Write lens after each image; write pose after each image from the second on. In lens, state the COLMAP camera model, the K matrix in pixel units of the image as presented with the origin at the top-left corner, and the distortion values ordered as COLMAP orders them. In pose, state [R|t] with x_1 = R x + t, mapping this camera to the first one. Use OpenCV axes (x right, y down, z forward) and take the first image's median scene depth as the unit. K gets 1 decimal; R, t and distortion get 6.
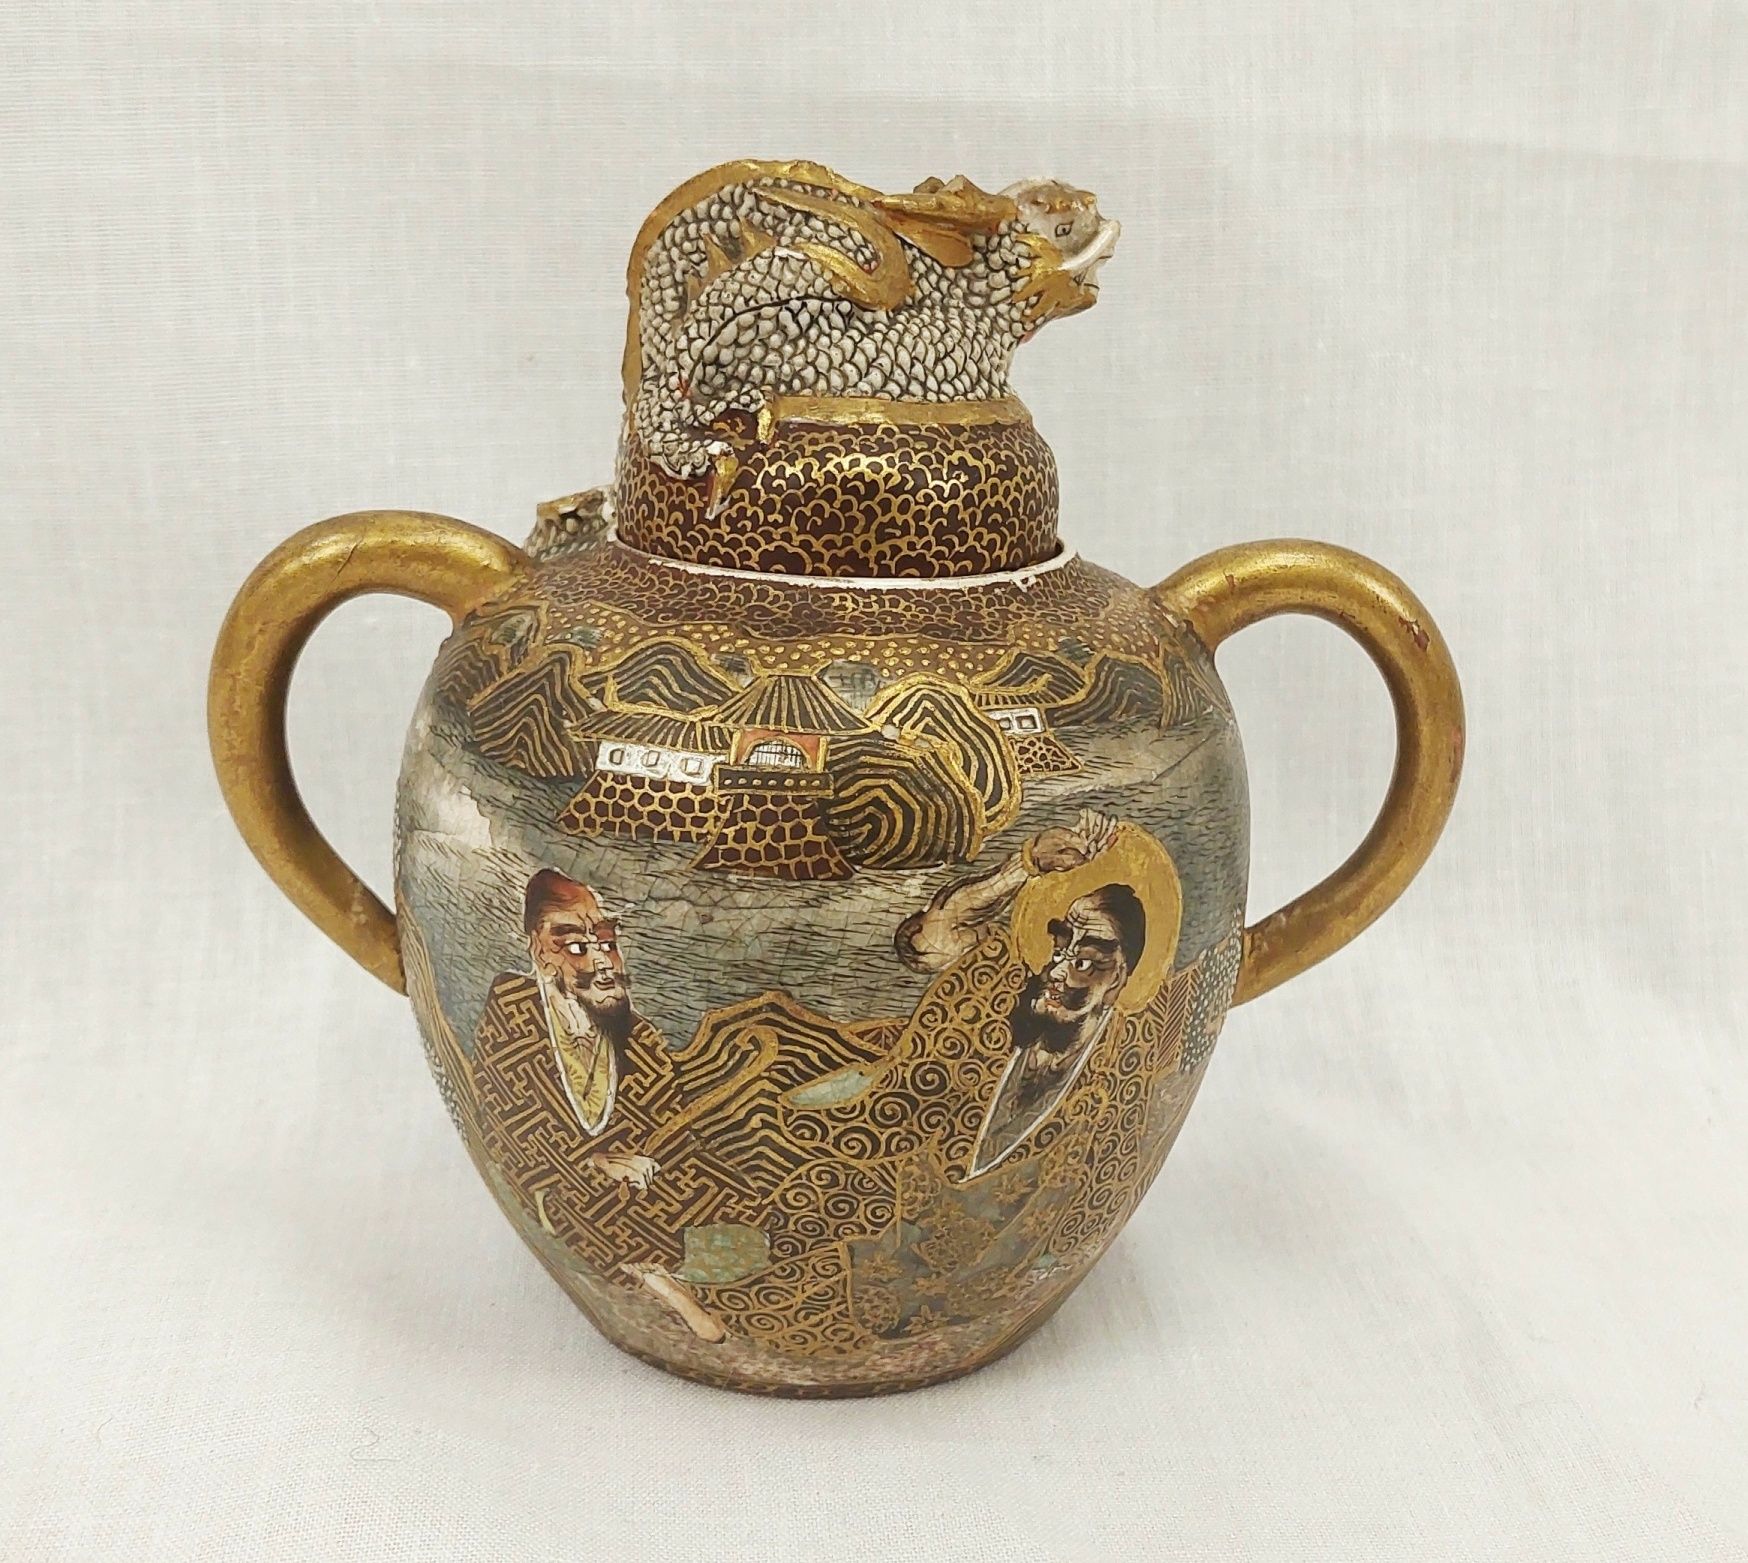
lens RADIAL K [[2473.0, 0, 1004.7], [0, 2473.0, 808.6], [0, 0, 1]] dist [0.372660, 0.000000]
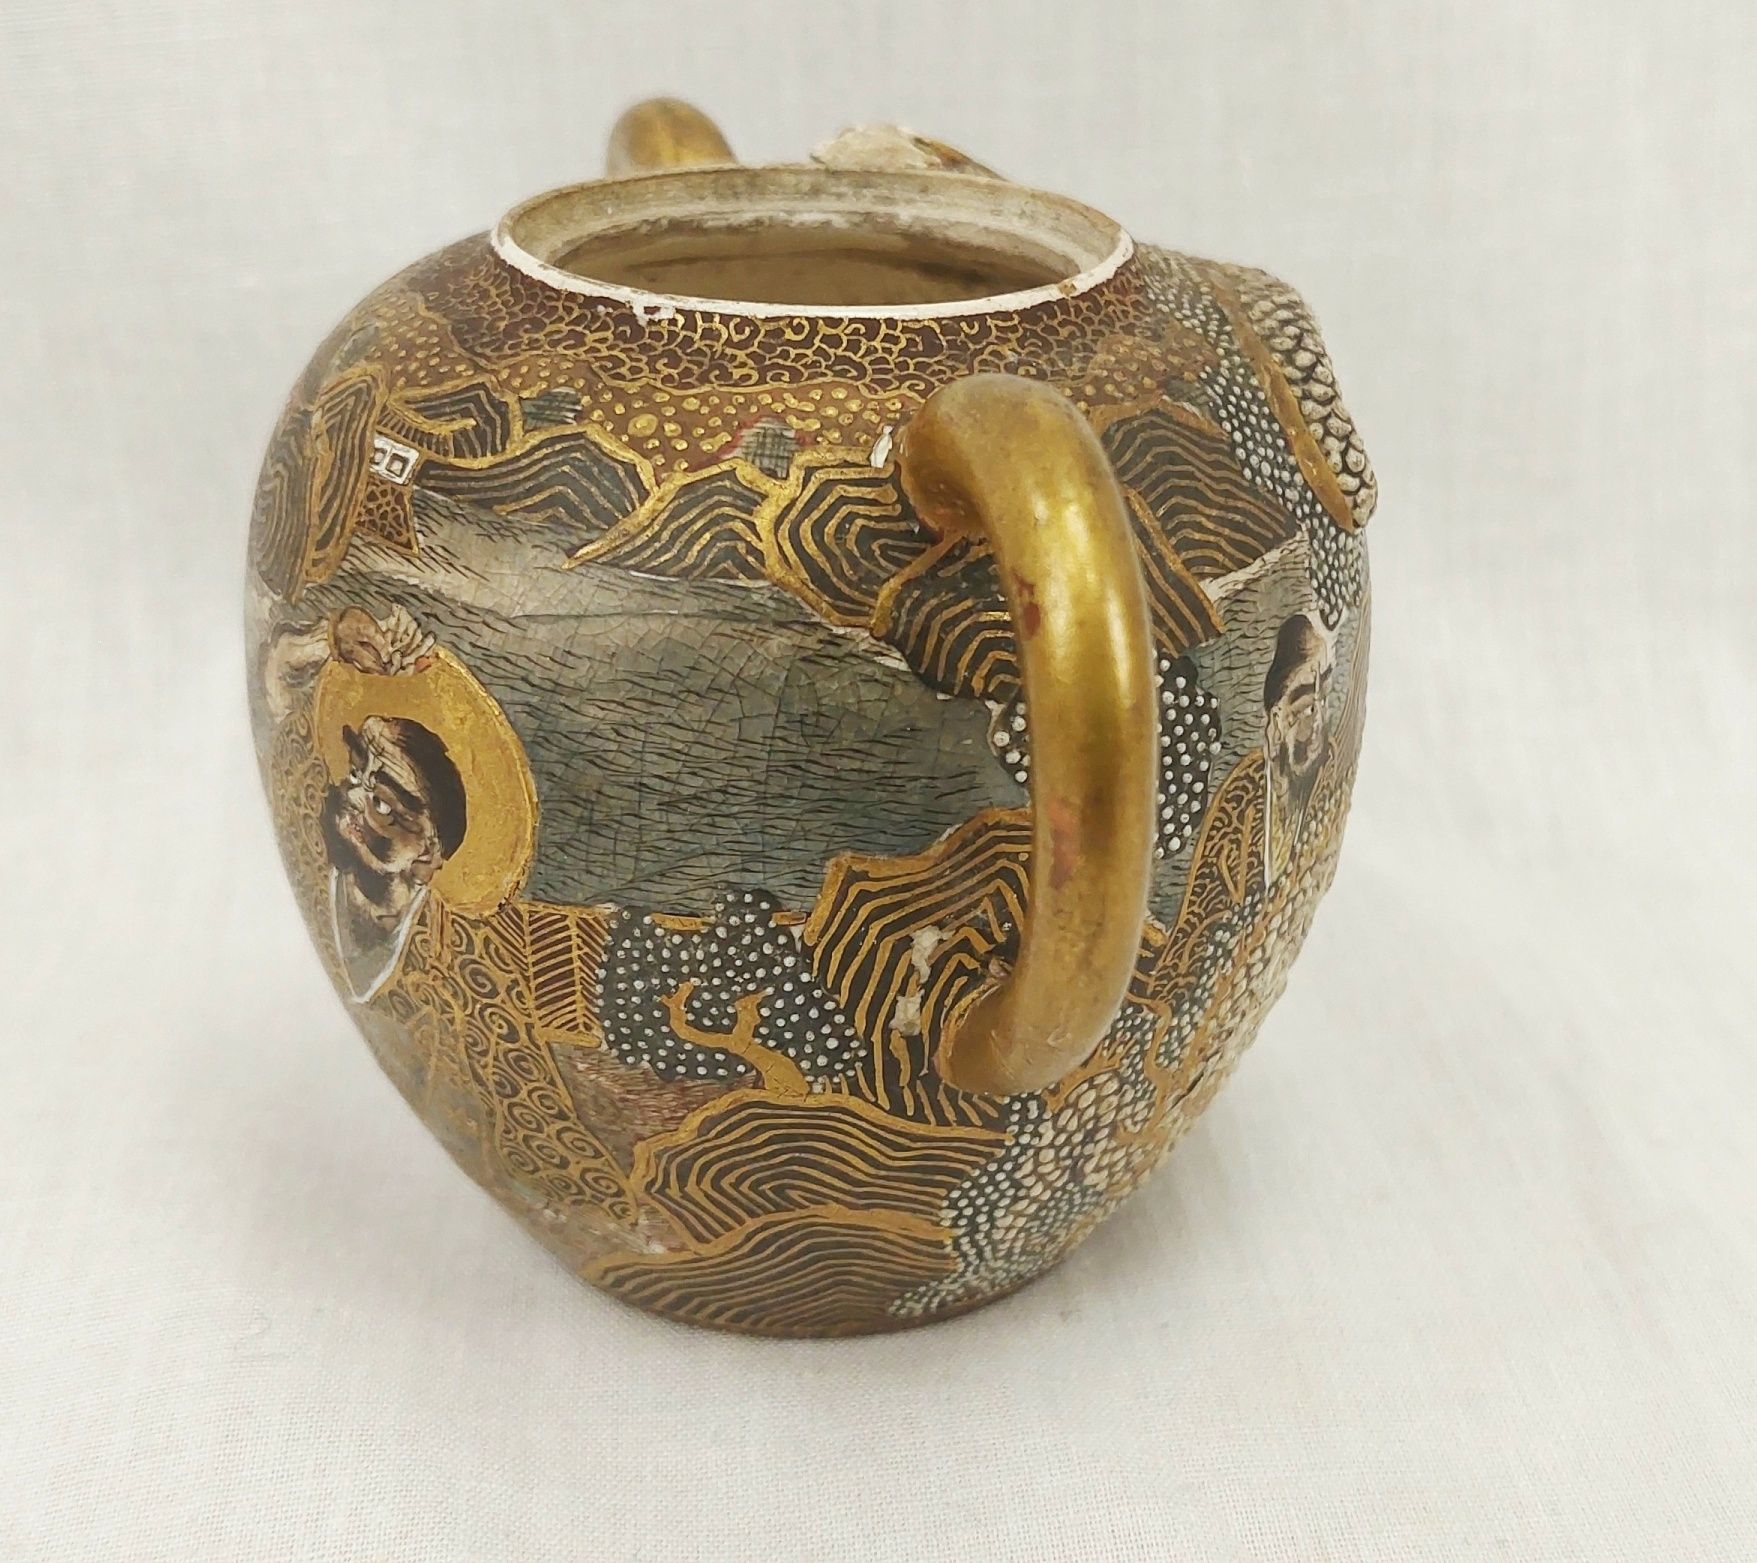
lens RADIAL K [[2686.3, 0, 1045.6], [0, 2686.3, 790.4], [0, 0, 1]] dist [0.182227, 0.000000]
pose [[0.276974, 0.373740, -0.885214, 0.806082], [-0.282439, 0.912225, 0.296772, -0.238739], [0.918430, 0.167821, 0.358222, 0.898187]]
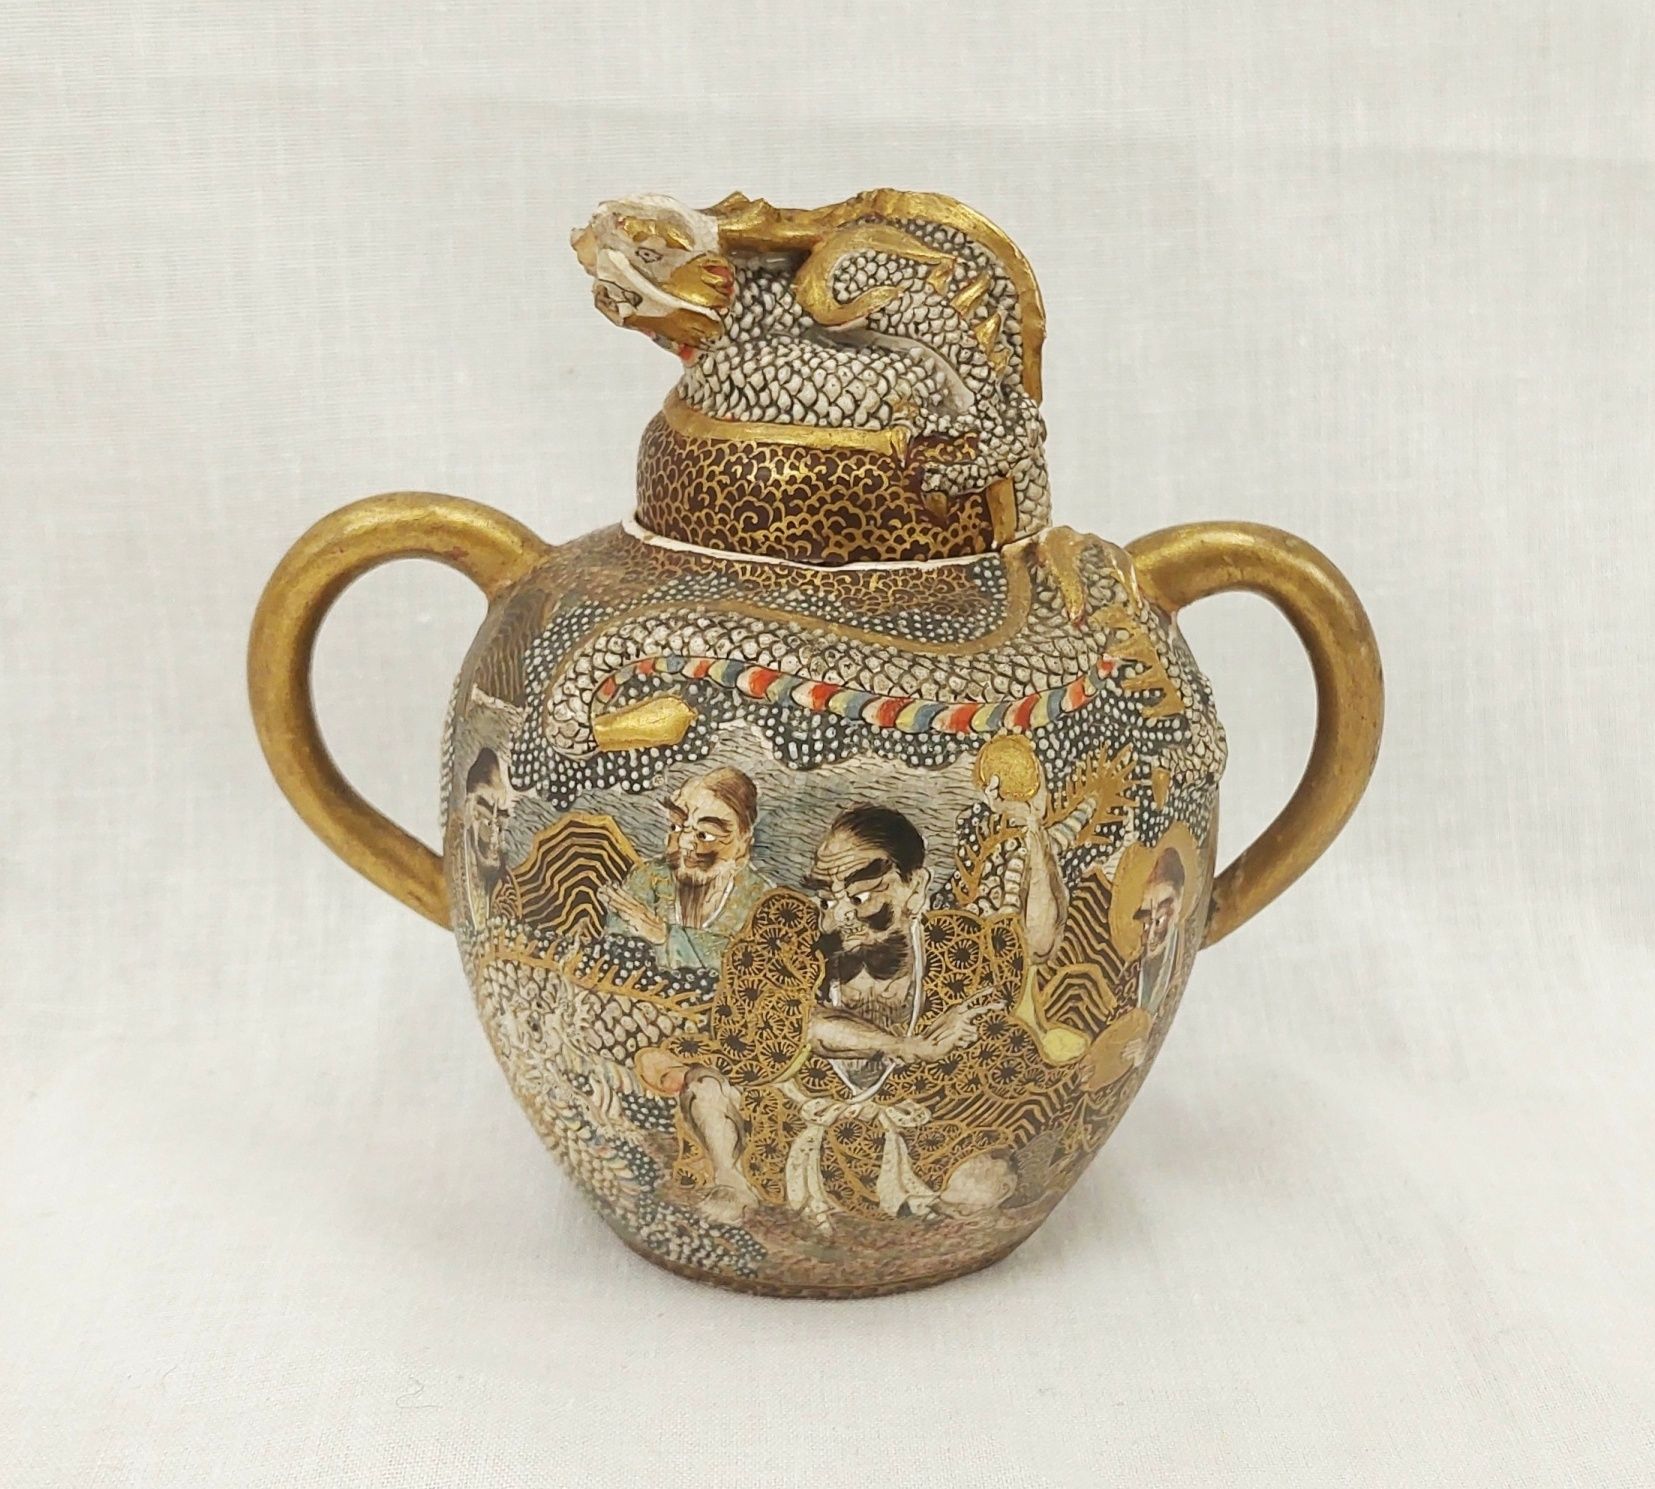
lens RADIAL K [[2381.6, 0, 1045.6], [0, 2381.6, 714.6], [0, 0, 1]] dist [0.233102, 0.000000]
pose [[-0.995444, -0.095266, -0.004062, -0.182153], [-0.083299, 0.848082, 0.523277, -0.672284], [-0.046406, 0.521231, -0.852153, 2.179831]]
